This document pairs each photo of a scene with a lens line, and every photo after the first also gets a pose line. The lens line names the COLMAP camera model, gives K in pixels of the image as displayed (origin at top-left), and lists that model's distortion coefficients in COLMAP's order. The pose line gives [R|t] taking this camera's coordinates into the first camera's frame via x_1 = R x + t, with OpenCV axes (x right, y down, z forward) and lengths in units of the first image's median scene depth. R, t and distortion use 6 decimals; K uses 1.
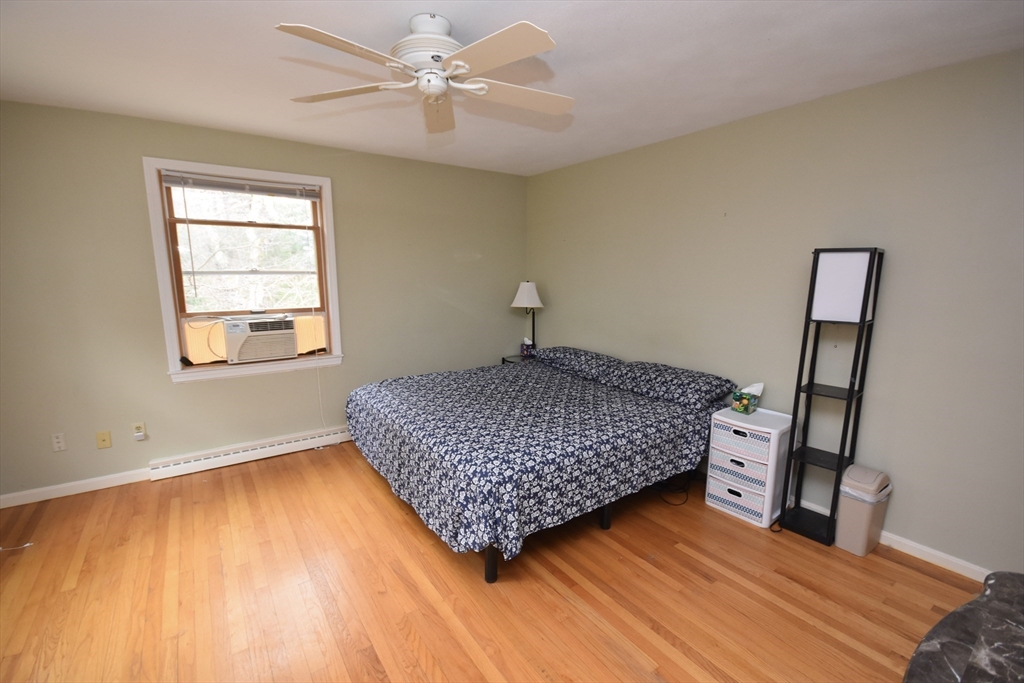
lens RADIAL K [[465.7, 0, 512.8], [0, 465.7, 340.8], [0, 0, 1]] dist [-0.007669, -0.001237]
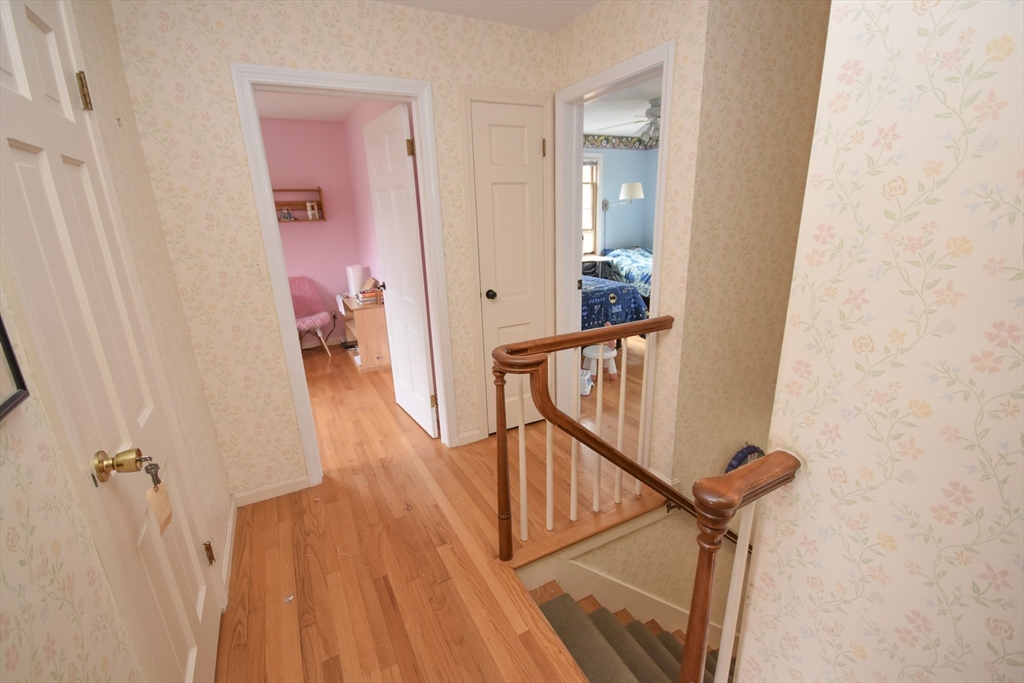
lens RADIAL K [[455.6, 0, 510.0], [0, 455.6, 347.7], [0, 0, 1]] dist [0.013382, -0.006295]
pose [[0.988376, 0.009043, -0.151759, -0.523380], [0.014641, 0.987928, 0.154220, 0.127740], [0.151321, -0.154649, 0.976312, -1.005228]]
